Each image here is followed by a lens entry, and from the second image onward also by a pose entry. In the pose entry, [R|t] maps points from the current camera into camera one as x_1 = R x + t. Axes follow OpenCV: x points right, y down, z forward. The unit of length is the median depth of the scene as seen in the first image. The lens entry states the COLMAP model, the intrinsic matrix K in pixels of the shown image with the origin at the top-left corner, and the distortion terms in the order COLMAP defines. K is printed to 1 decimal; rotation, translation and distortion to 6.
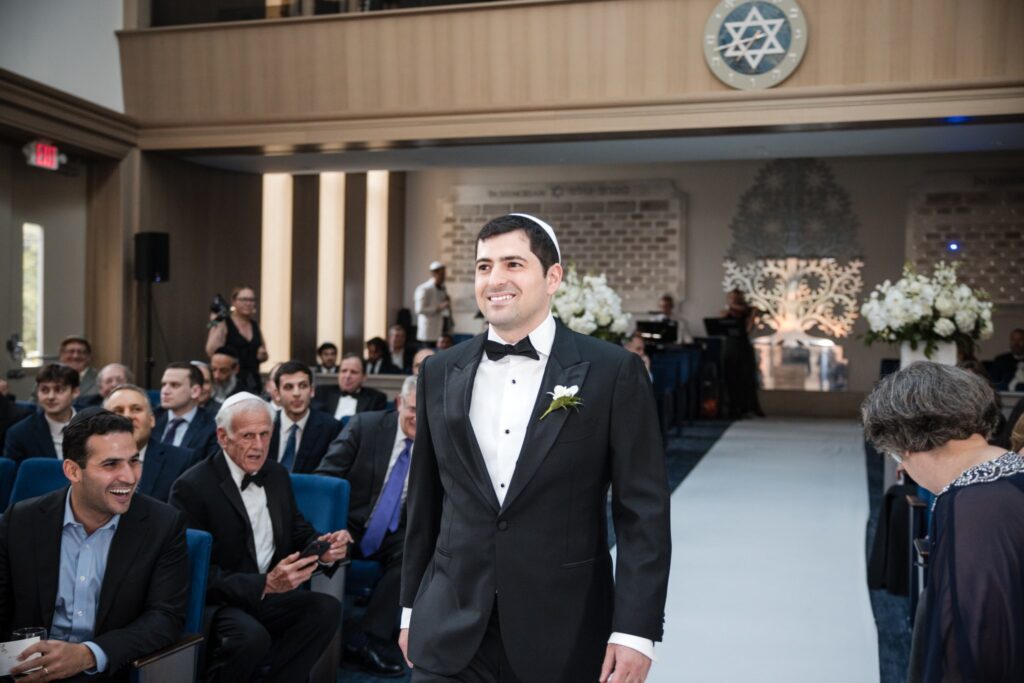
lens RADIAL K [[1054.4, 0, 512.0], [0, 1054.4, 341.5], [0, 0, 1]] dist [0.011711, 0.028809]
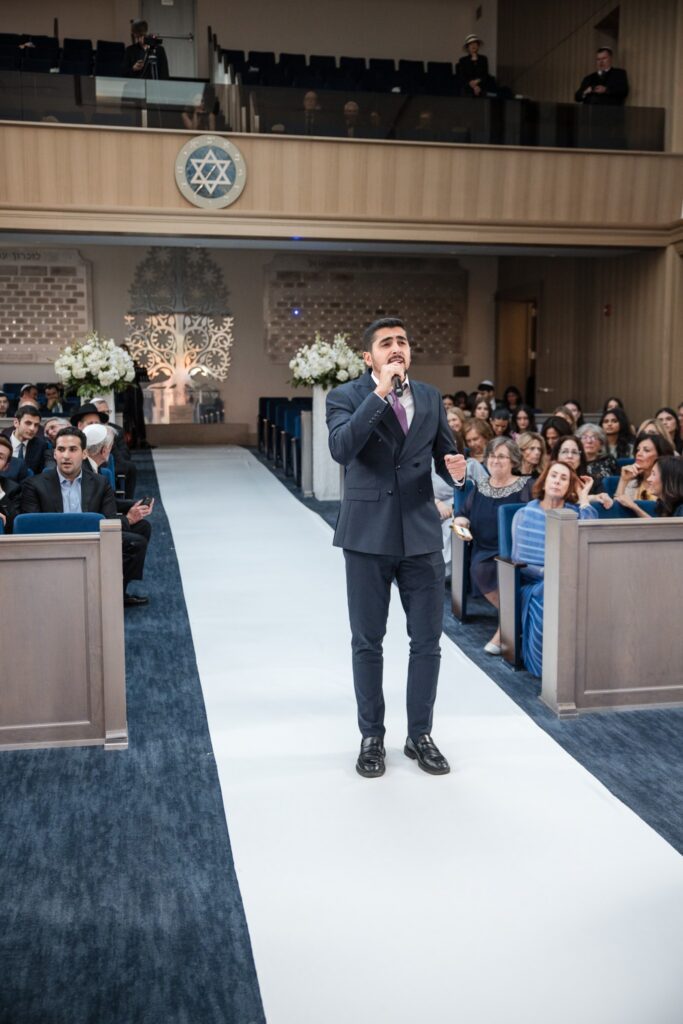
lens RADIAL K [[1054.4, 0, 341.5], [0, 1054.4, 512.0], [0, 0, 1]] dist [0.011711, 0.028809]
pose [[0.872149, -0.076121, 0.483282, -0.194072], [0.017746, 0.992094, 0.124238, -0.003360], [-0.488919, -0.099778, 0.866604, -0.209443]]
